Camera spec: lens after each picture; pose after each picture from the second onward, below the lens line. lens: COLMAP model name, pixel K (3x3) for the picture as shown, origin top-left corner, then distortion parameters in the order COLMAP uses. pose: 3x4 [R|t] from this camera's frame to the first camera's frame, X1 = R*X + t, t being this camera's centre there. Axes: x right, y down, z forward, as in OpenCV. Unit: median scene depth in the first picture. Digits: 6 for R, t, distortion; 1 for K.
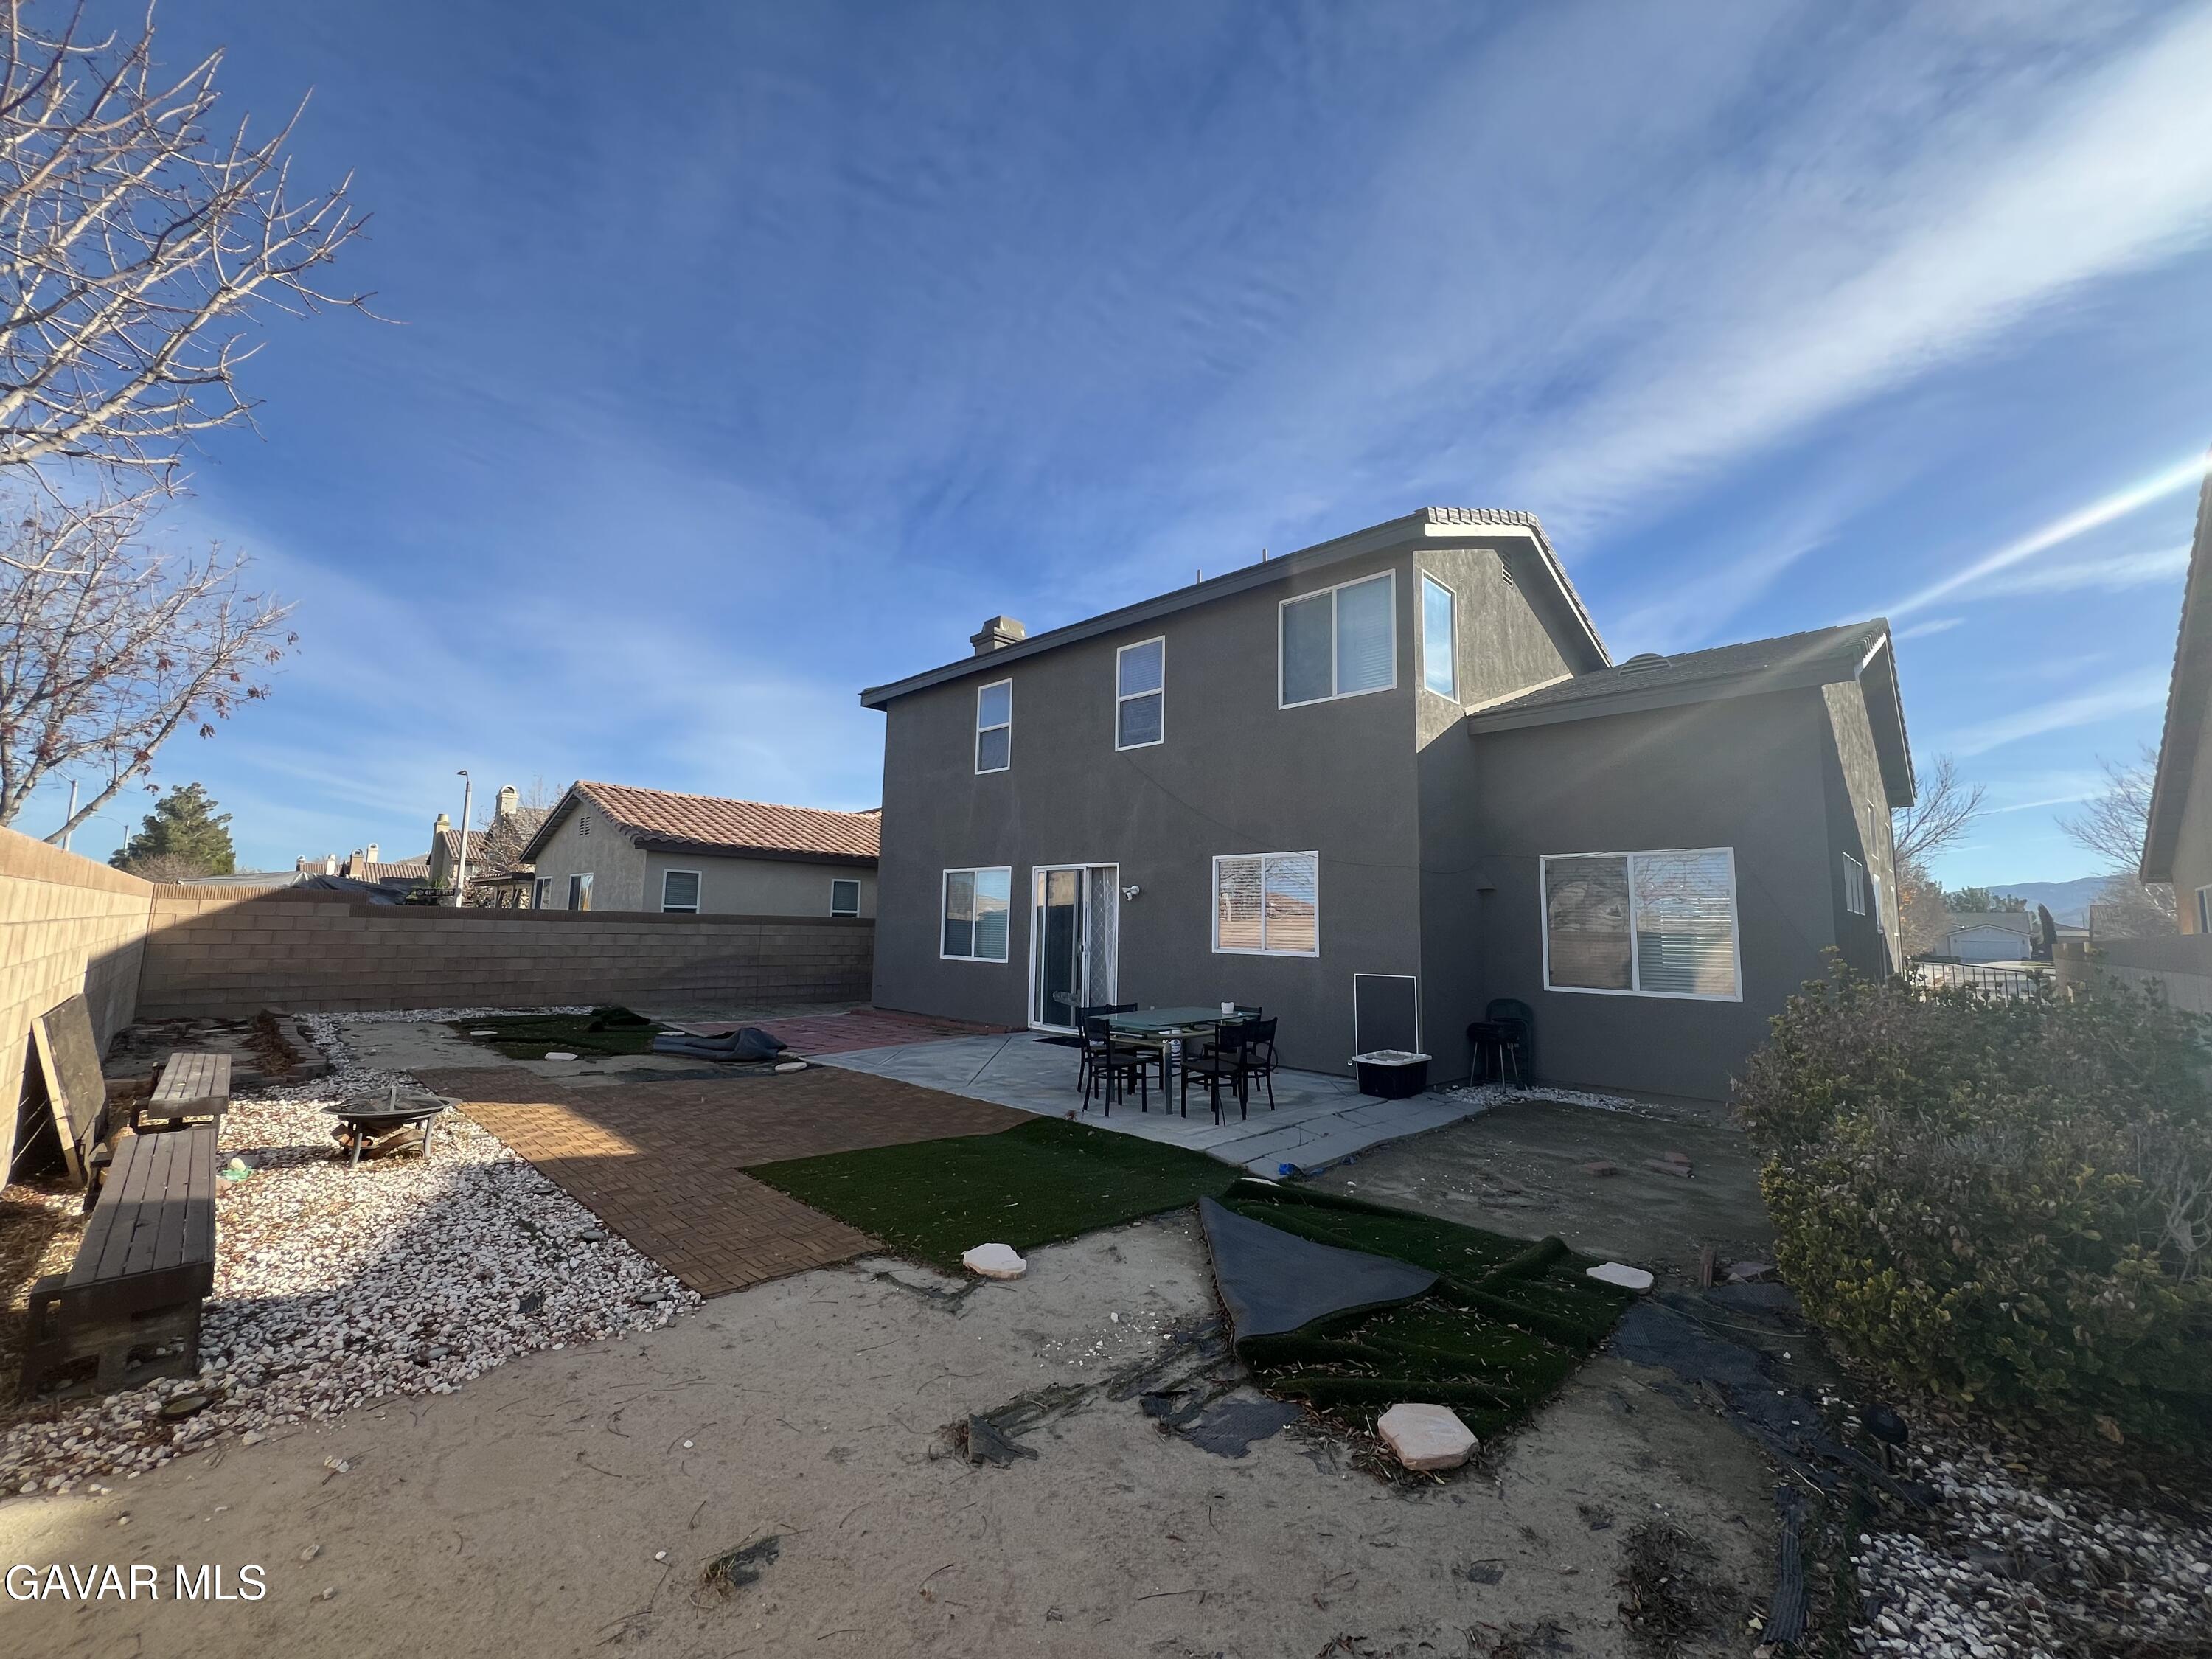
lens RADIAL K [[875.8, 0, 1095.7], [0, 875.8, 829.0], [0, 0, 1]] dist [0.002042, 0.000089]
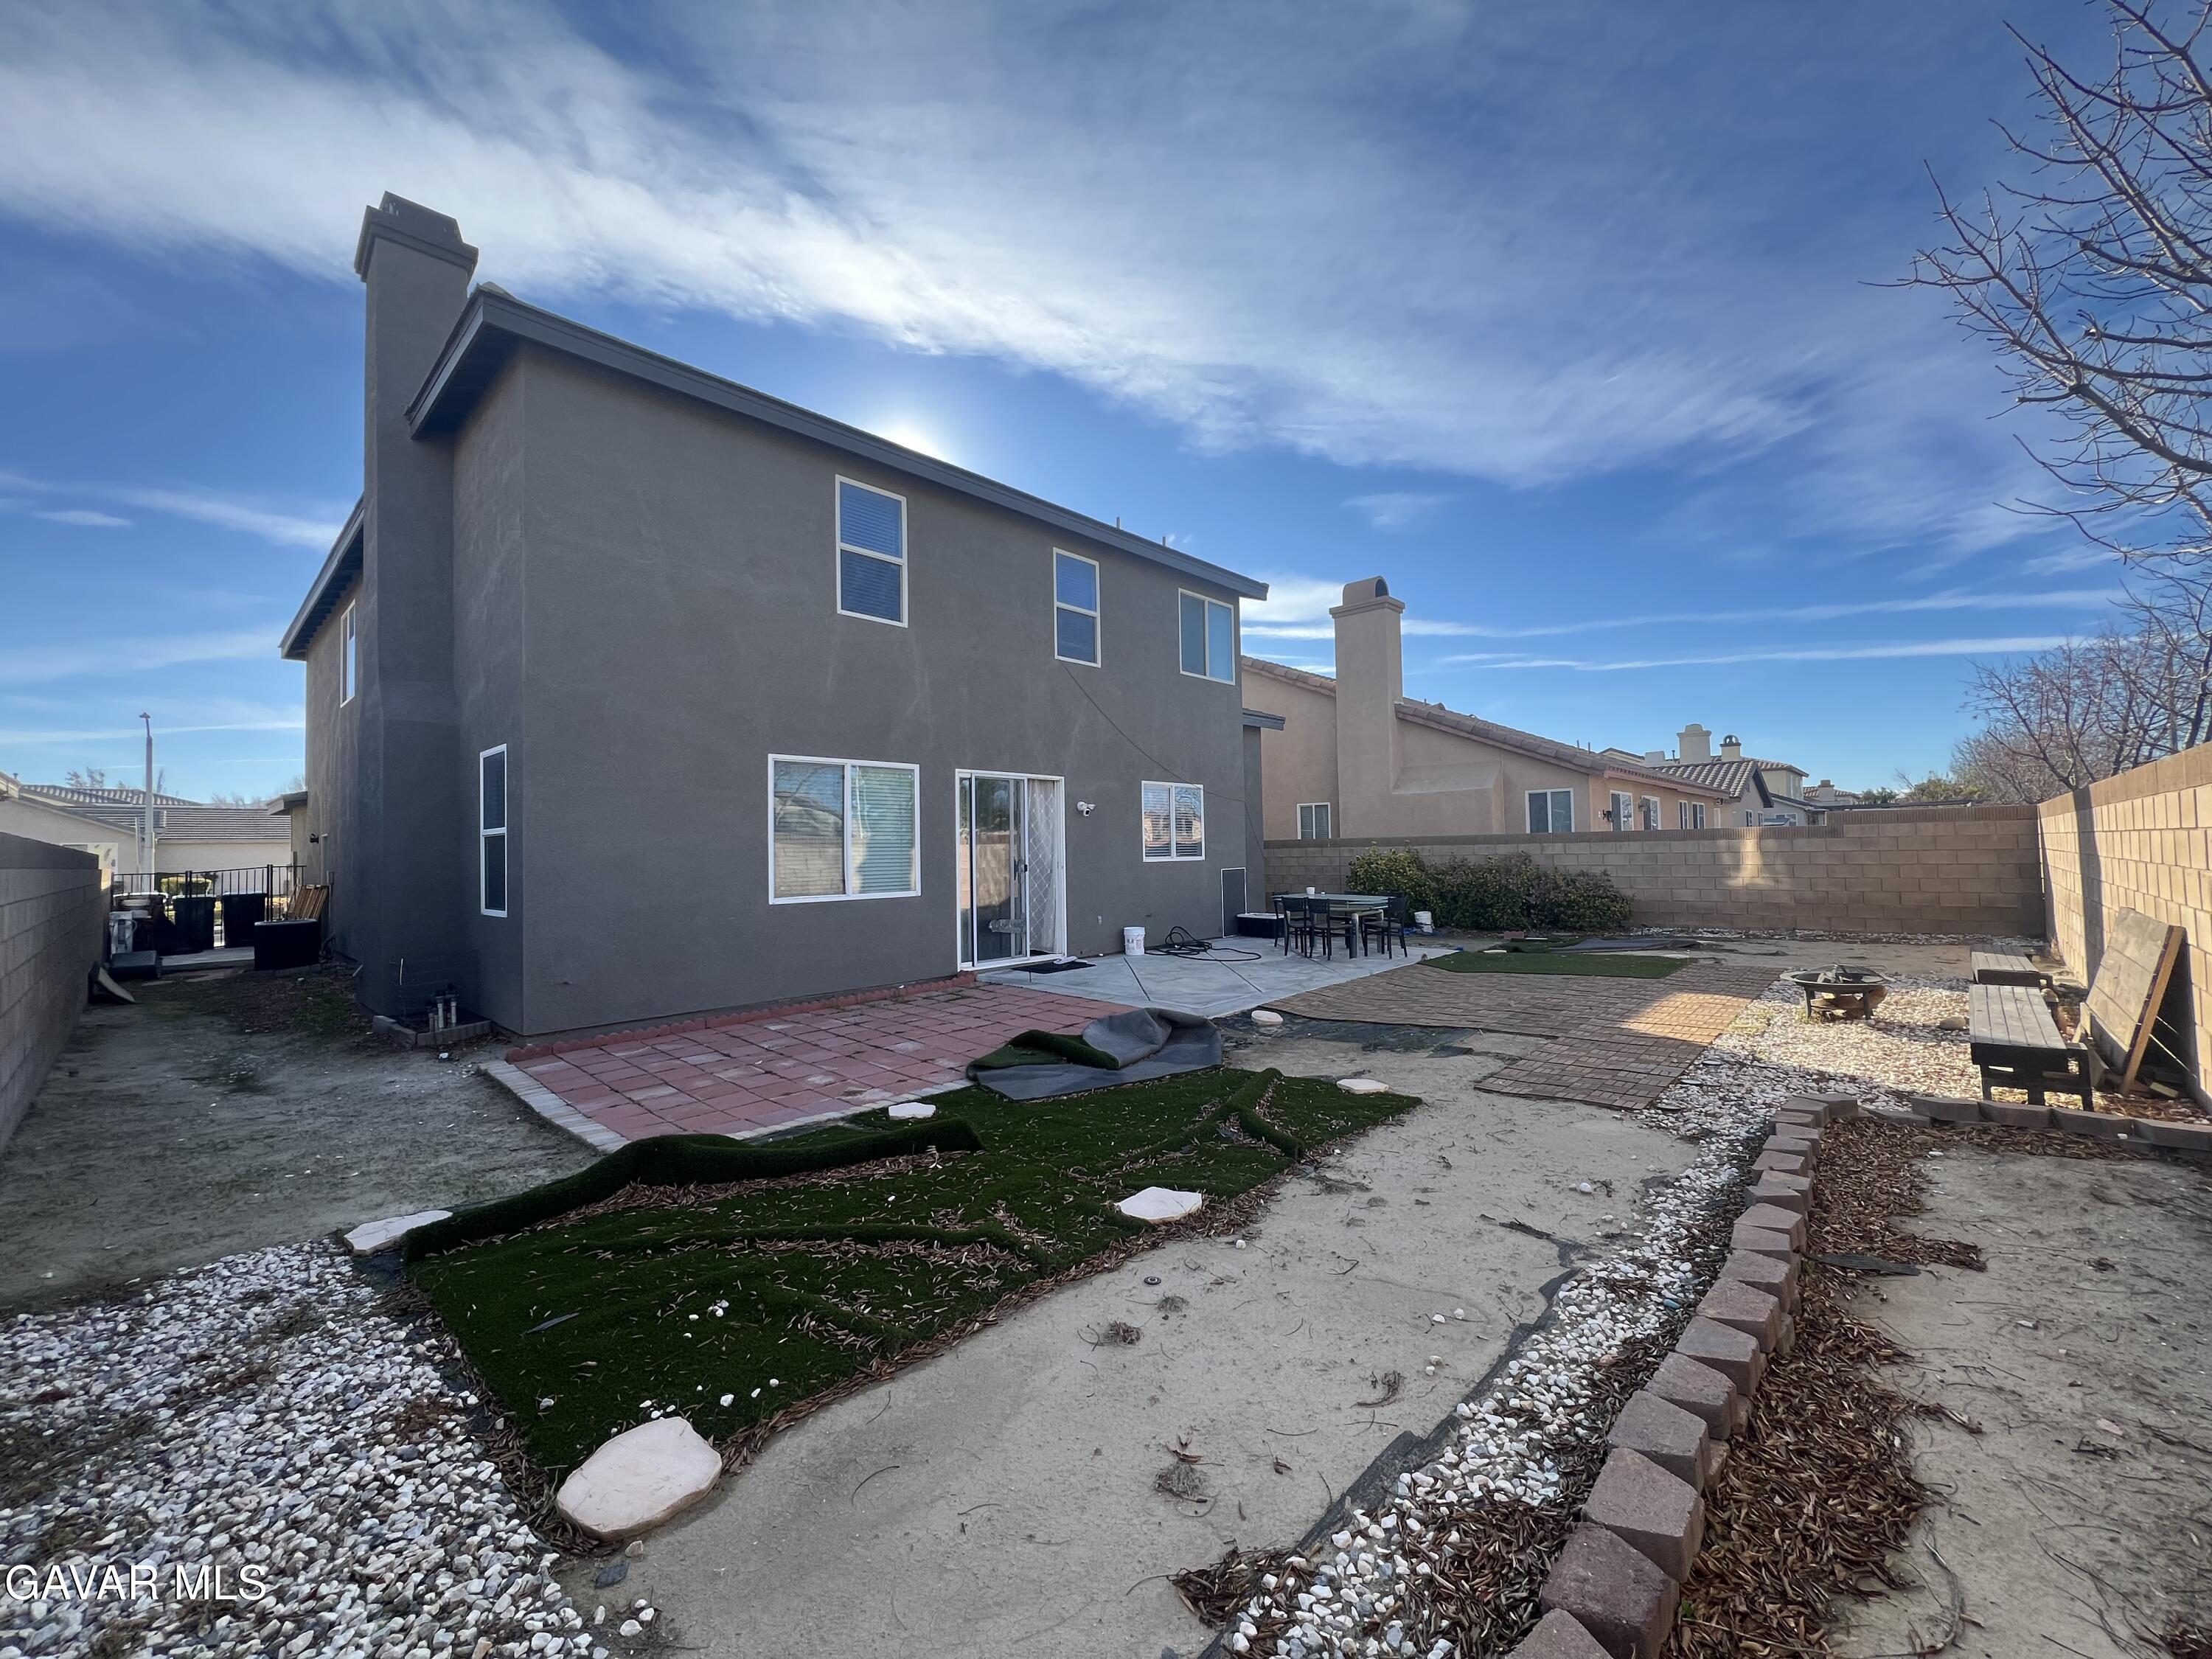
lens RADIAL K [[875.8, 0, 1095.7], [0, 875.8, 829.0], [0, 0, 1]] dist [0.002042, 0.000089]
pose [[-0.016587, 0.002095, 0.999860, -0.965900], [-0.104543, 0.994513, -0.003818, 0.097621], [-0.994382, -0.104592, -0.016277, 1.000266]]
